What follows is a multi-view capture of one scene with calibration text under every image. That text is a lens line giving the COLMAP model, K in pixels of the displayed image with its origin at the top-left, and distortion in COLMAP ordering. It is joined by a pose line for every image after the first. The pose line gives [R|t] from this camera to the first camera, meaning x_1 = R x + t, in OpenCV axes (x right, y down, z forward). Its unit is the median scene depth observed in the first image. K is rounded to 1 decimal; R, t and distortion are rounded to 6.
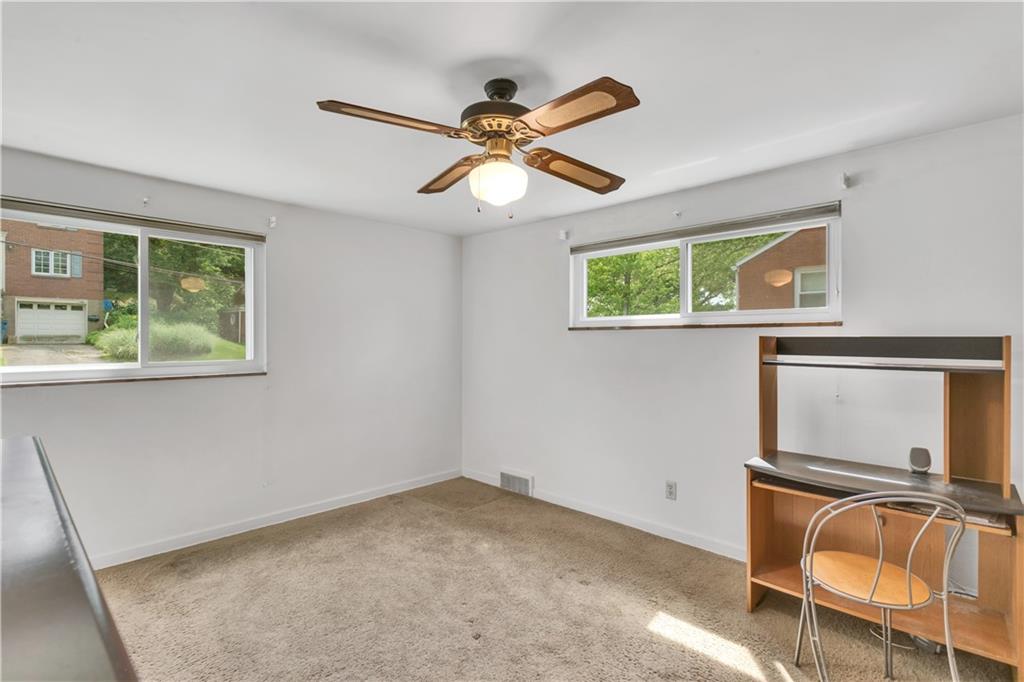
lens RADIAL K [[480.2, 0, 511.5], [0, 480.2, 337.3], [0, 0, 1]] dist [-0.000532, 0.001420]
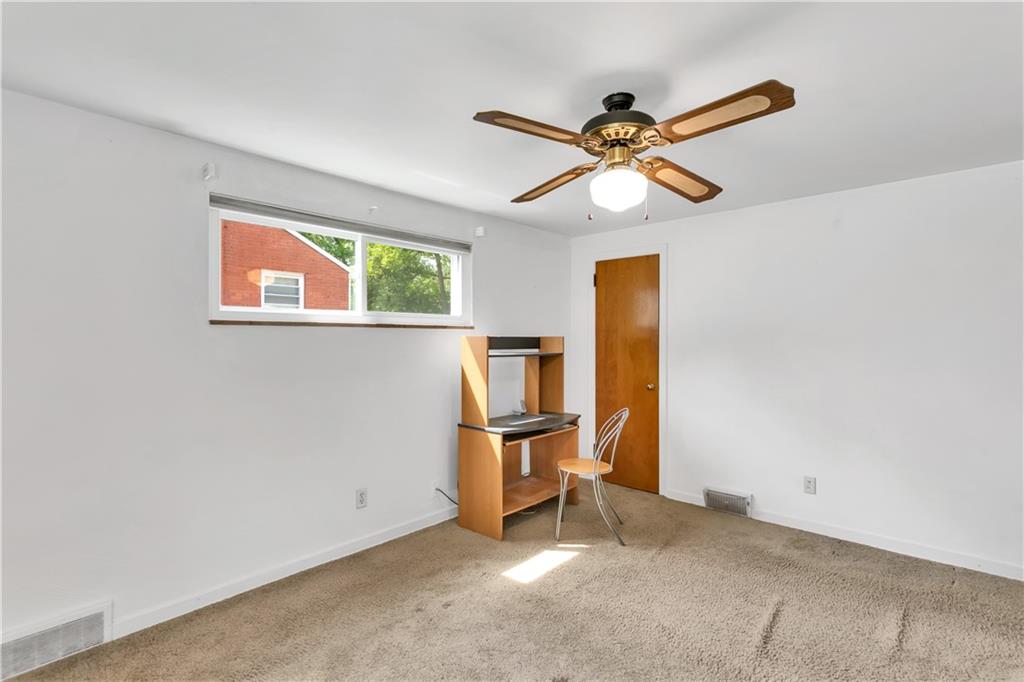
lens RADIAL K [[480.2, 0, 511.5], [0, 480.2, 337.3], [0, 0, 1]] dist [-0.000532, 0.001420]
pose [[-0.025570, -0.002060, 0.999671, -0.779256], [-0.007381, 0.999971, 0.001872, -0.002796], [-0.999646, -0.007331, -0.025585, 0.922643]]
